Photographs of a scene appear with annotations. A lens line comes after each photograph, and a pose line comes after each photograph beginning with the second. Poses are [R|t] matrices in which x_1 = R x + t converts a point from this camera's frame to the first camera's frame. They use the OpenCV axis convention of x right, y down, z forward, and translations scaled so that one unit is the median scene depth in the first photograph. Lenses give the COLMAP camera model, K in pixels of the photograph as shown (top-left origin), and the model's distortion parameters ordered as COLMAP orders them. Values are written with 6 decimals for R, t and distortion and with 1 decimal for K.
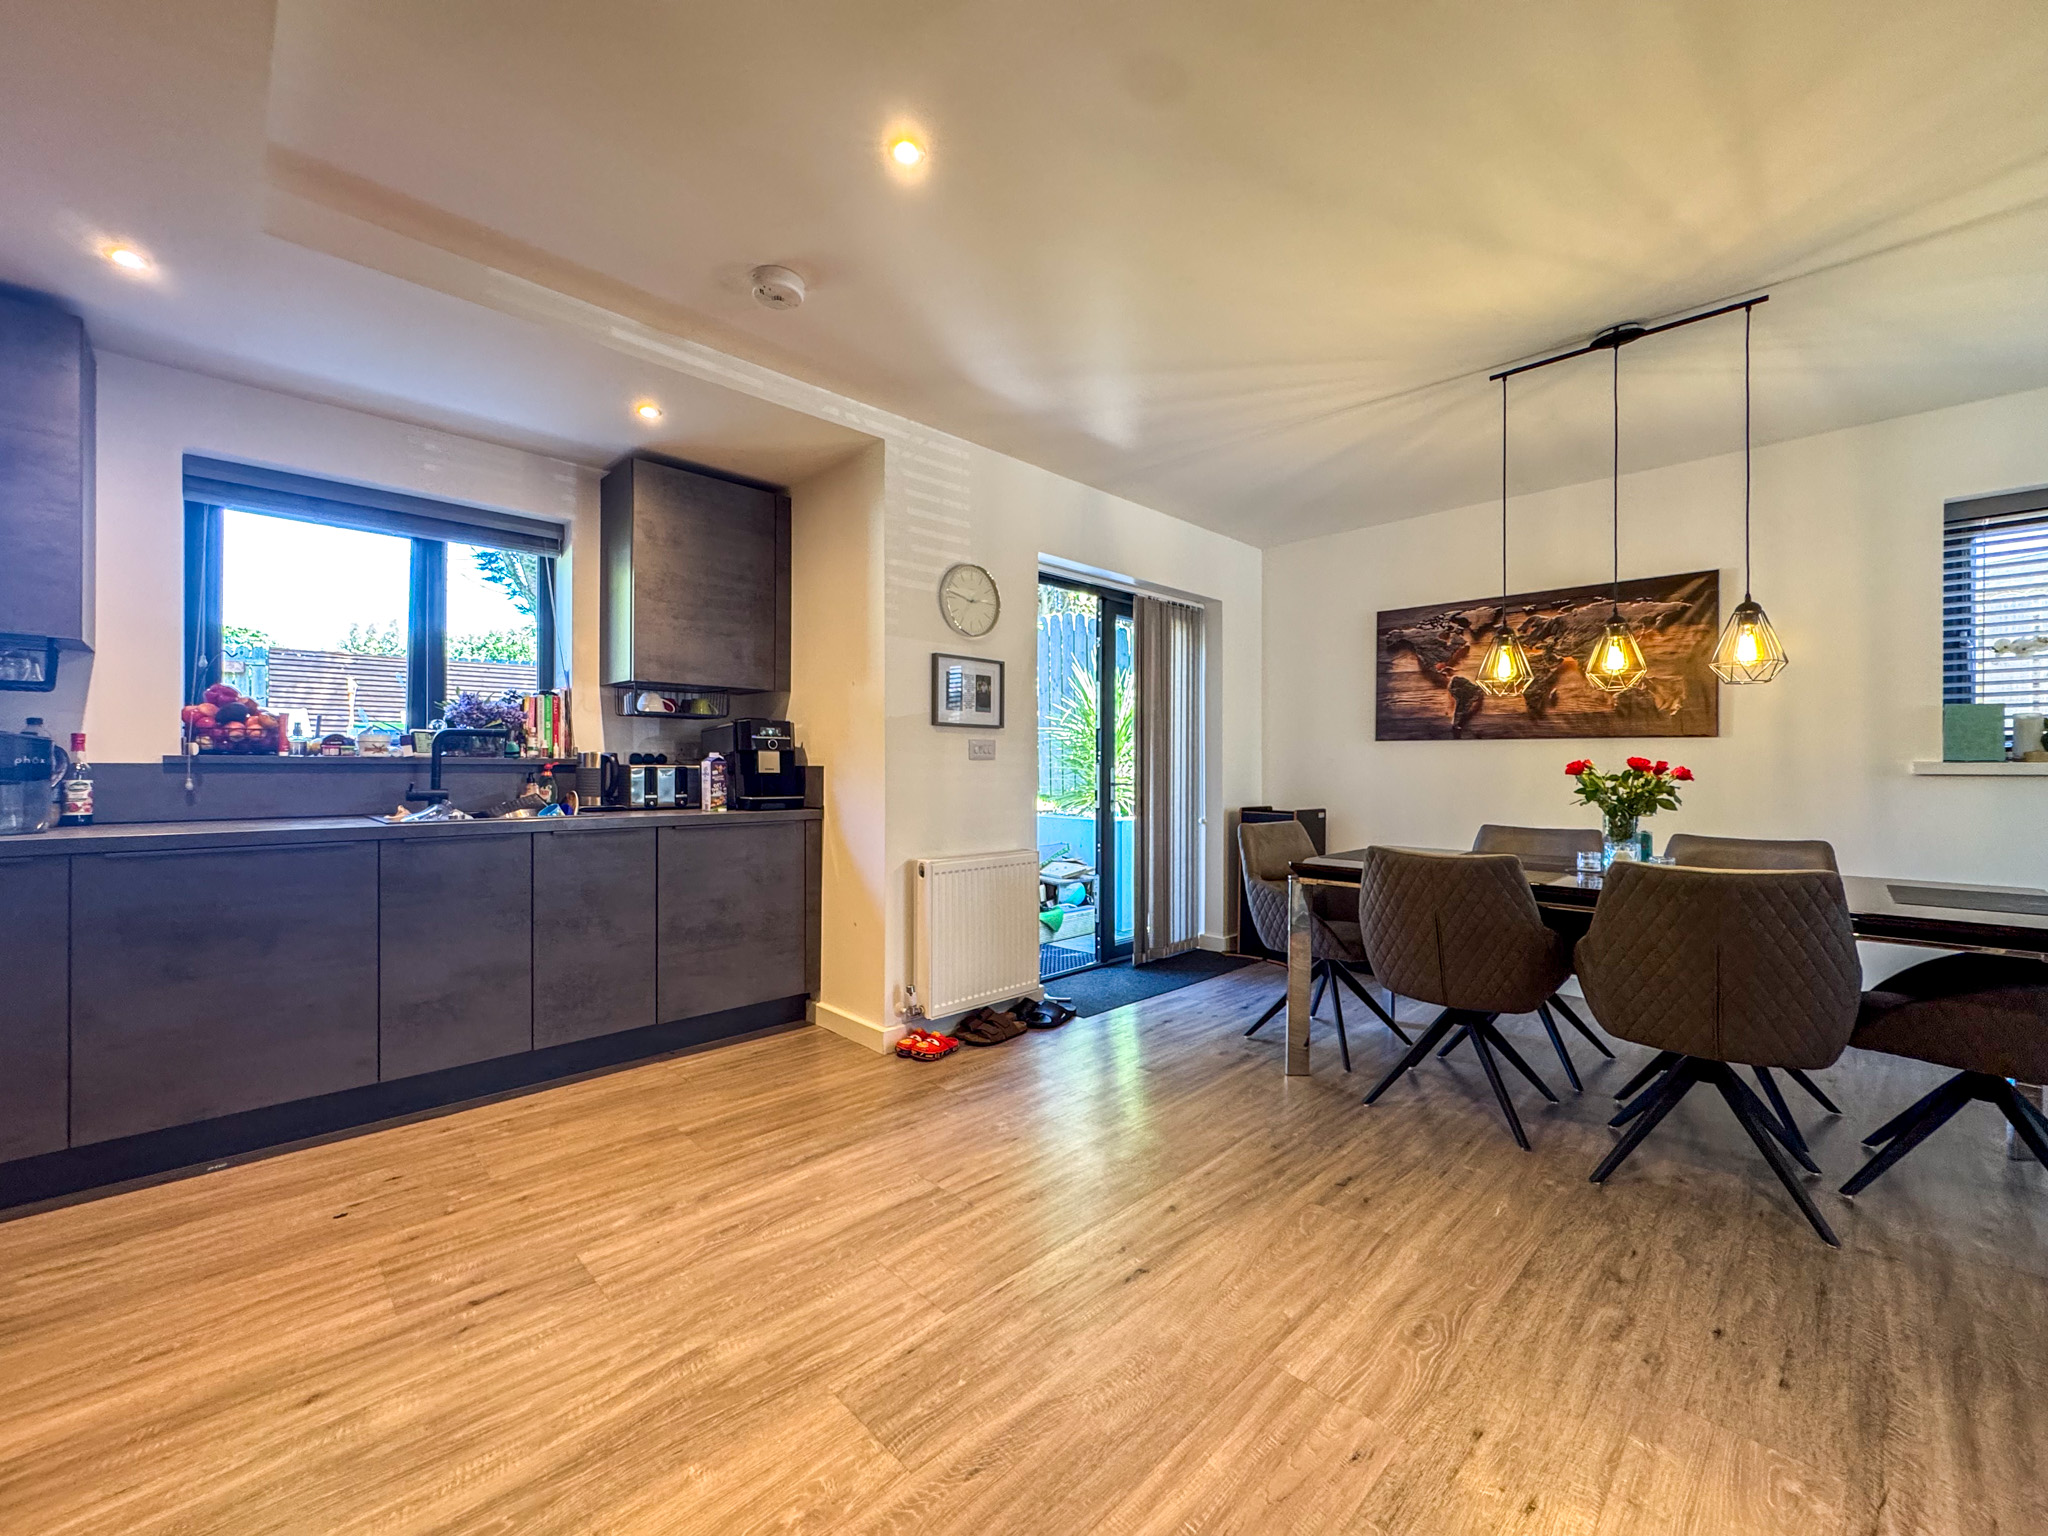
lens RADIAL K [[831.4, 0, 1024.0], [0, 831.4, 768.0], [0, 0, 1]] dist [0.007005, 0.000153]
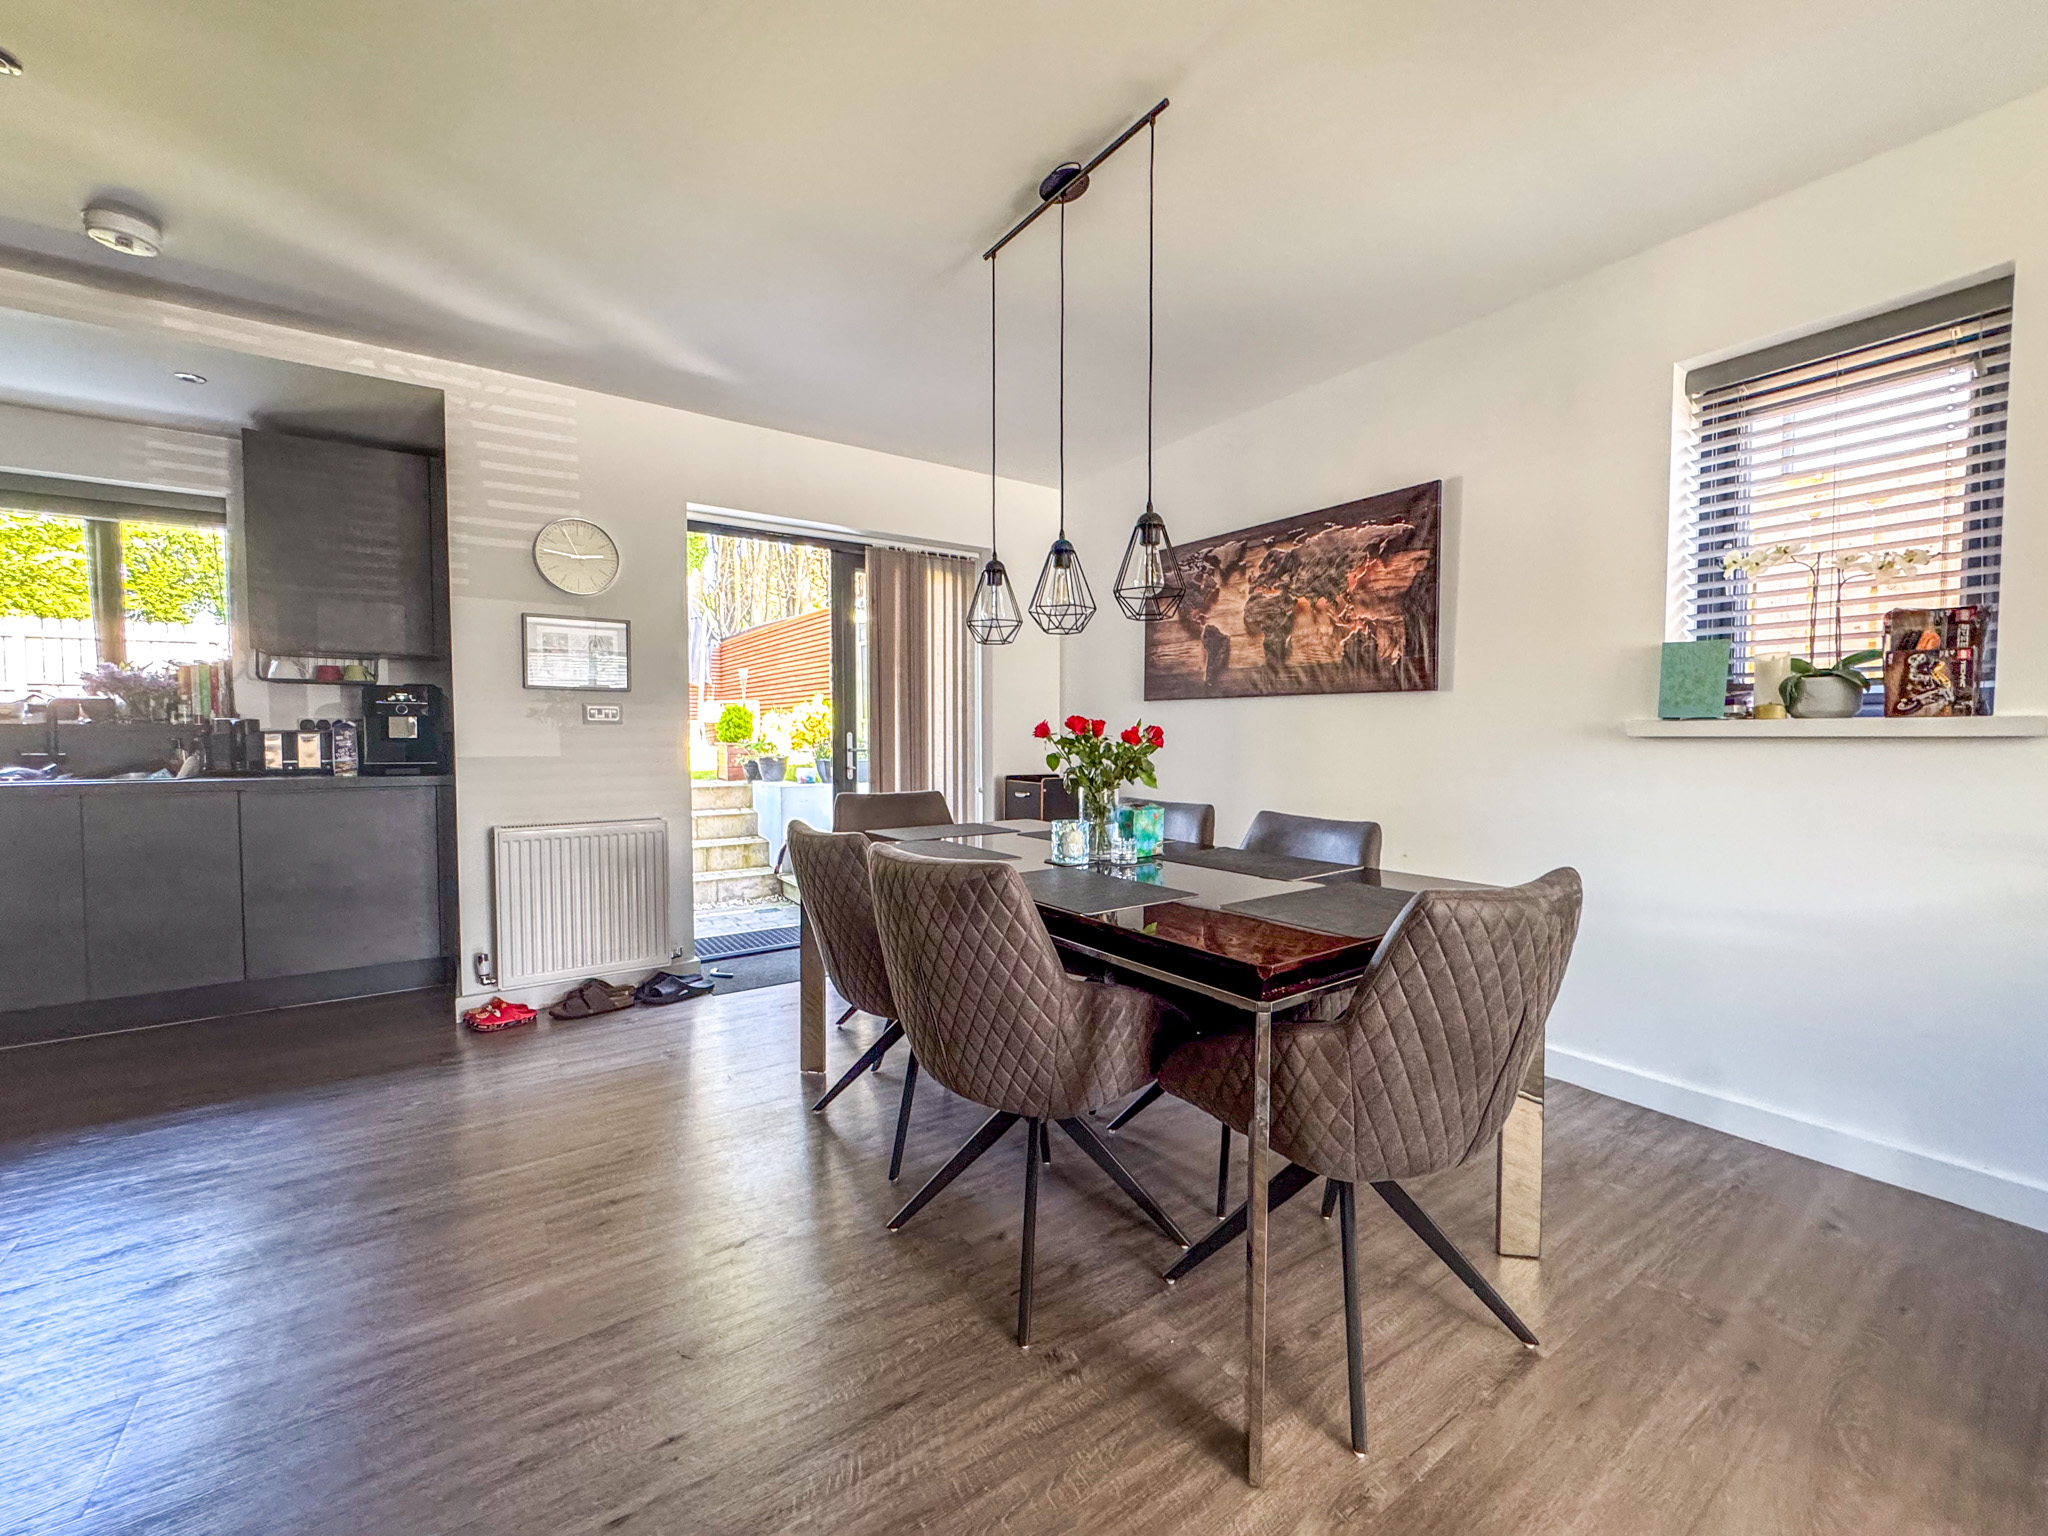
lens RADIAL K [[831.4, 0, 1024.0], [0, 831.4, 768.0], [0, 0, 1]] dist [0.007005, 0.000153]
pose [[0.982813, 0.004767, -0.184540, 0.512782], [0.002437, 0.999244, 0.038793, 0.003772], [0.184586, -0.038576, 0.982059, 0.123008]]
